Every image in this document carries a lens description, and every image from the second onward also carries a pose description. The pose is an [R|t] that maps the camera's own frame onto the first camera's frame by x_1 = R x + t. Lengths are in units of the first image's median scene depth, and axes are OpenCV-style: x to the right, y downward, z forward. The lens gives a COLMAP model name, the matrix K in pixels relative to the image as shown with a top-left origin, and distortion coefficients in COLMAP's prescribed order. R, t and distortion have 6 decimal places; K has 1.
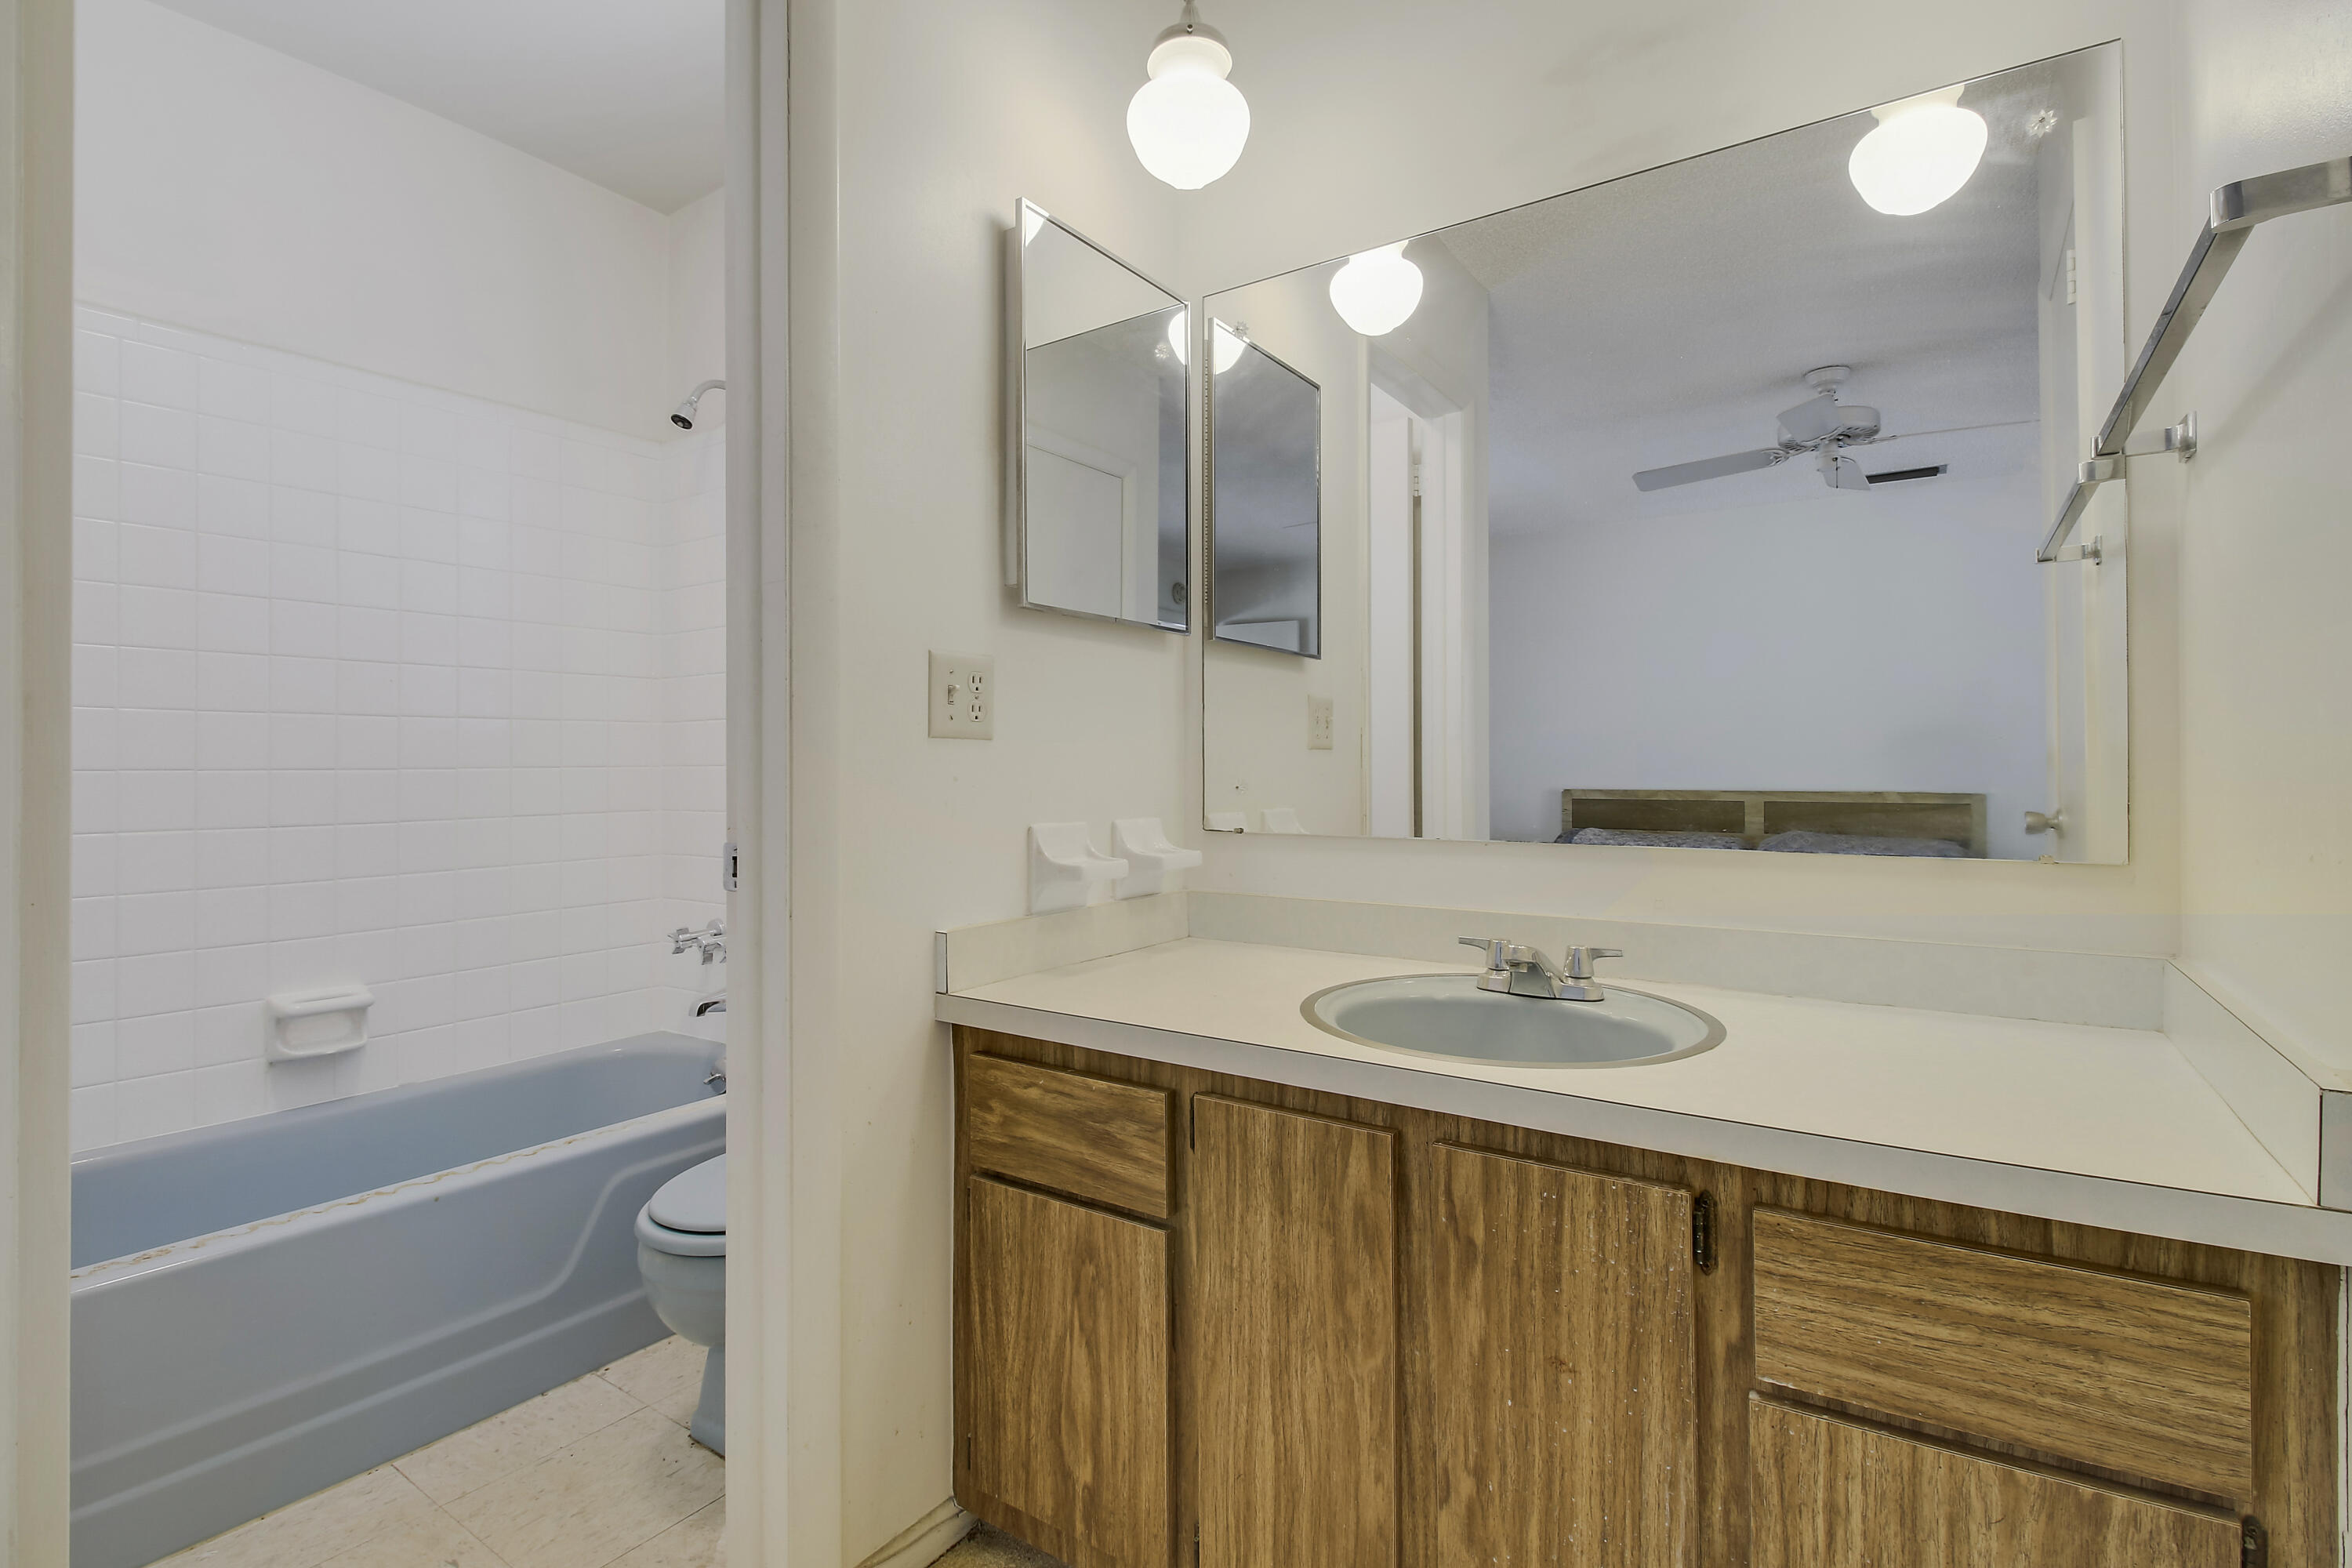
lens RADIAL K [[1085.4, 0, 1184.6], [0, 1085.4, 747.3], [0, 0, 1]] dist [0.001865, -0.014028]
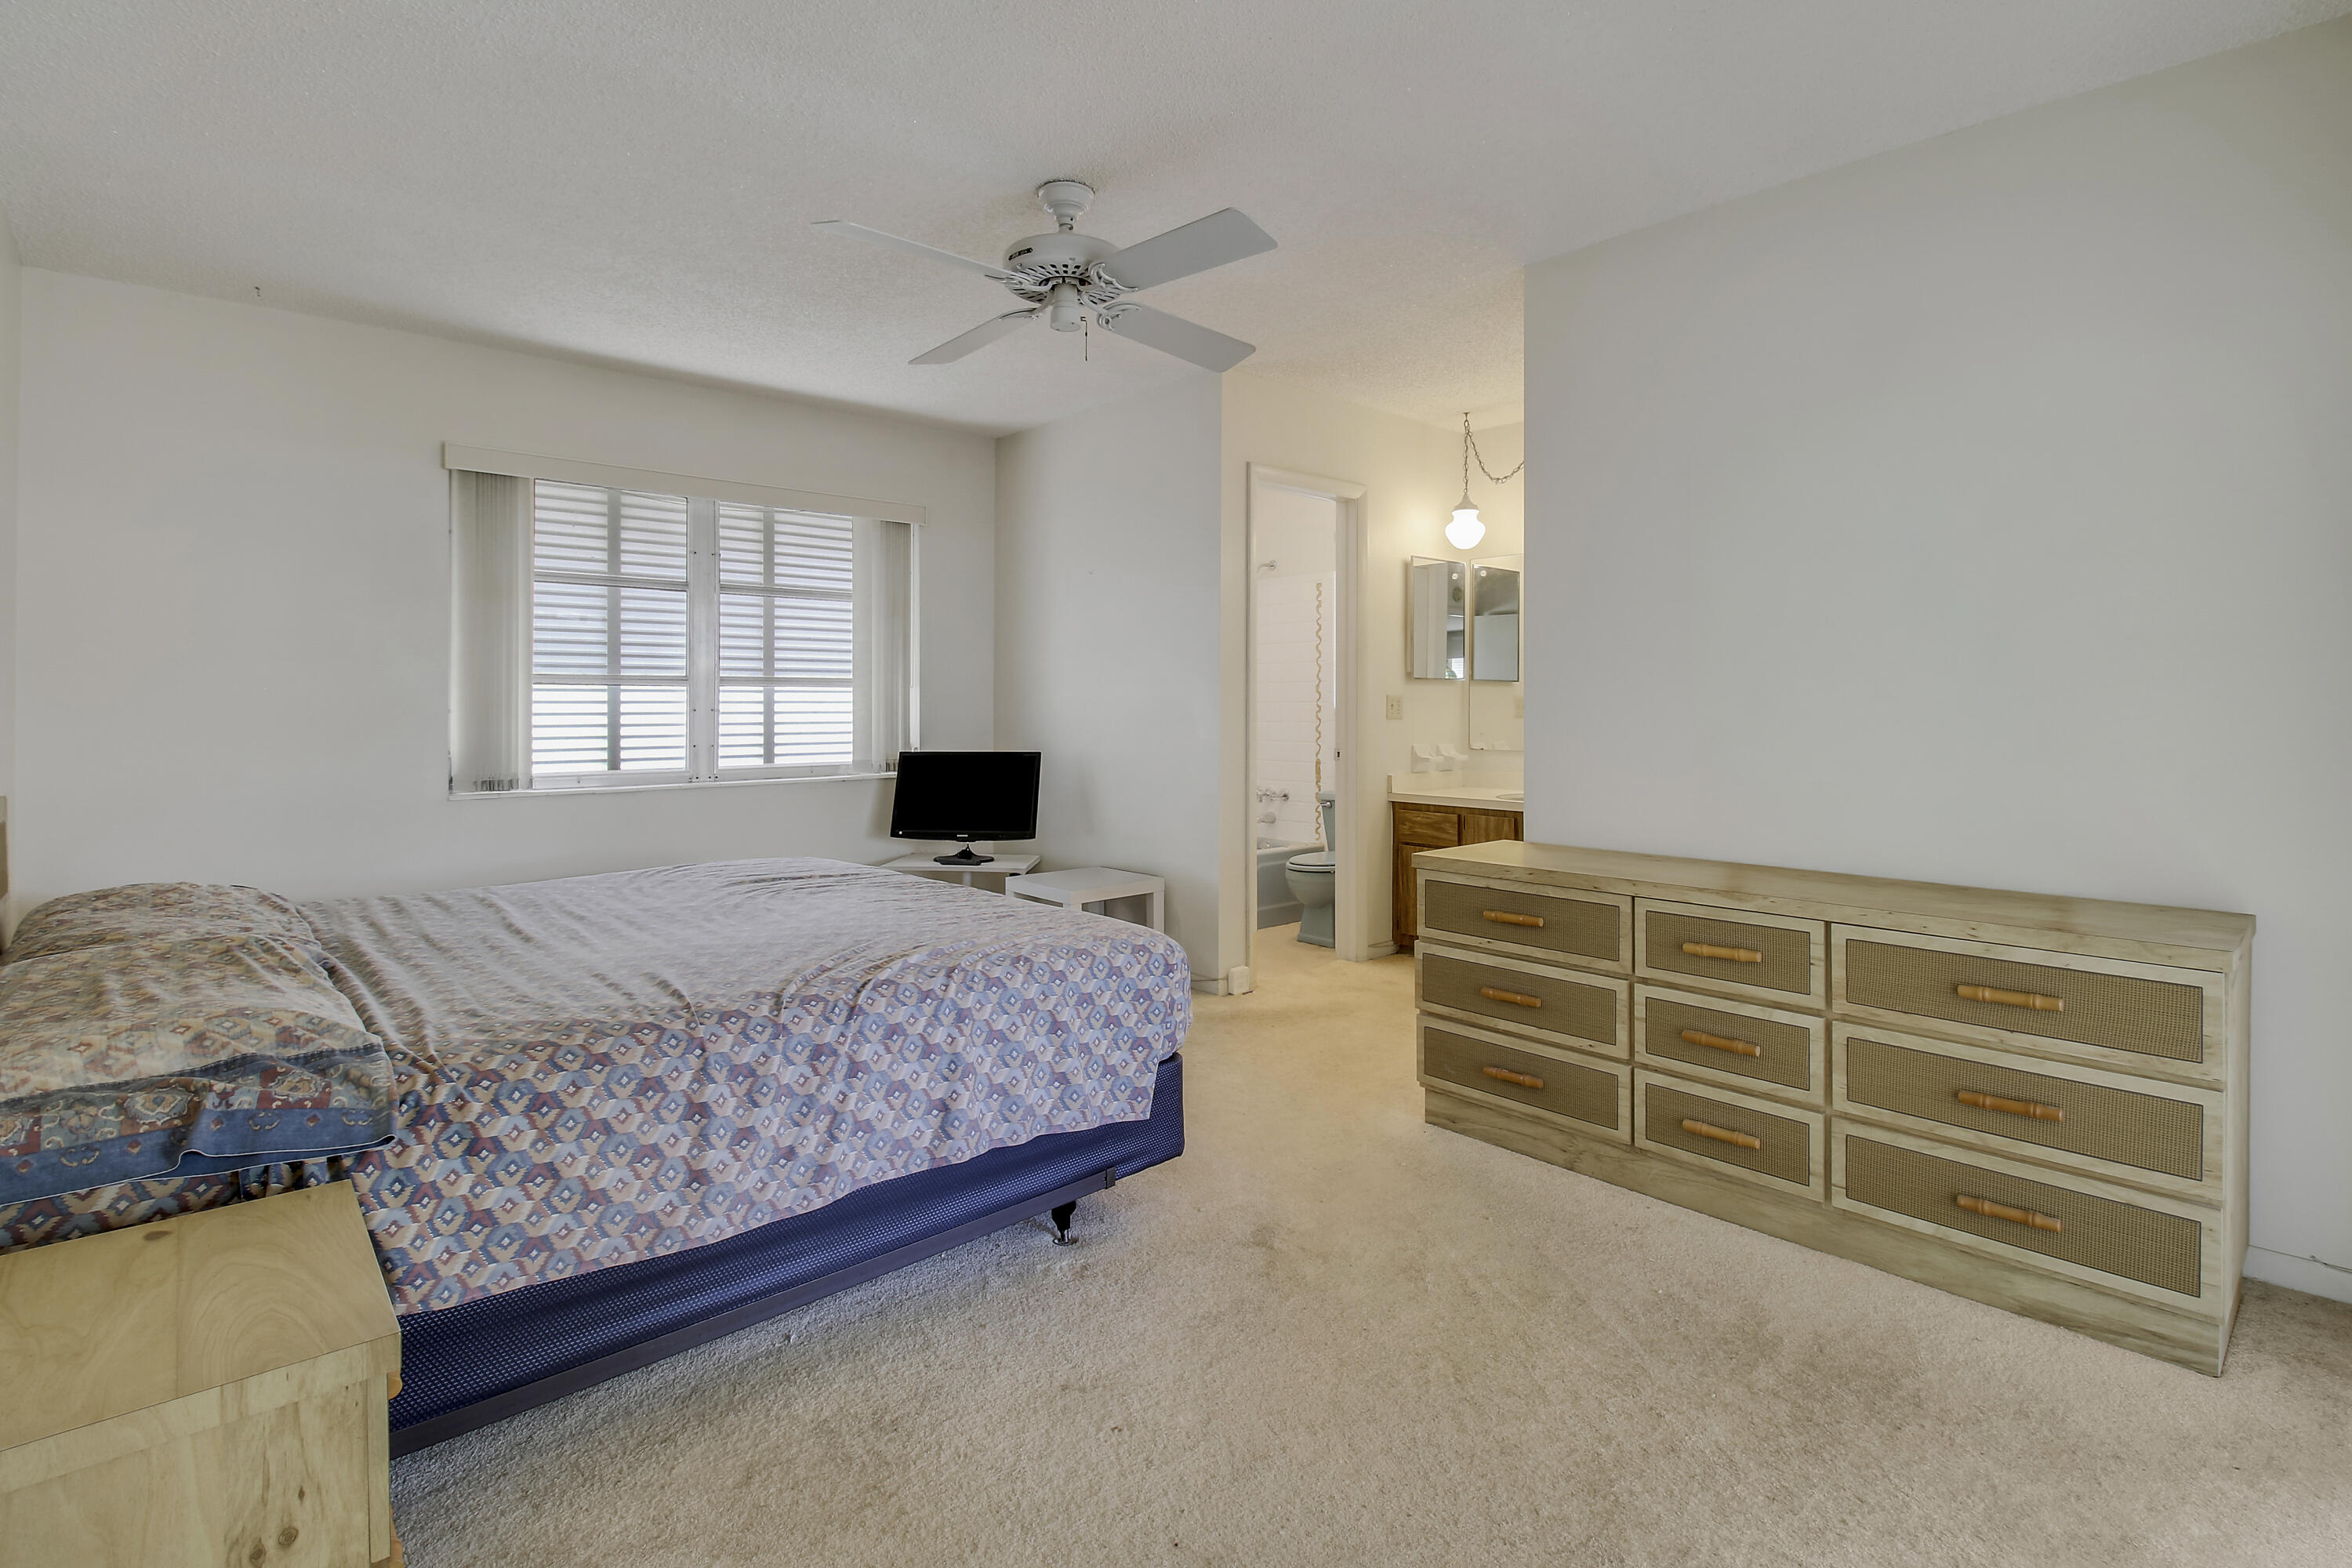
lens RADIAL K [[1085.4, 0, 1184.6], [0, 1085.4, 747.3], [0, 0, 1]] dist [0.001865, -0.014028]
pose [[0.969292, 0.005095, -0.245861, -0.007219], [0.004643, 0.999228, 0.039010, -0.053899], [0.245870, -0.038953, 0.968520, -2.482320]]
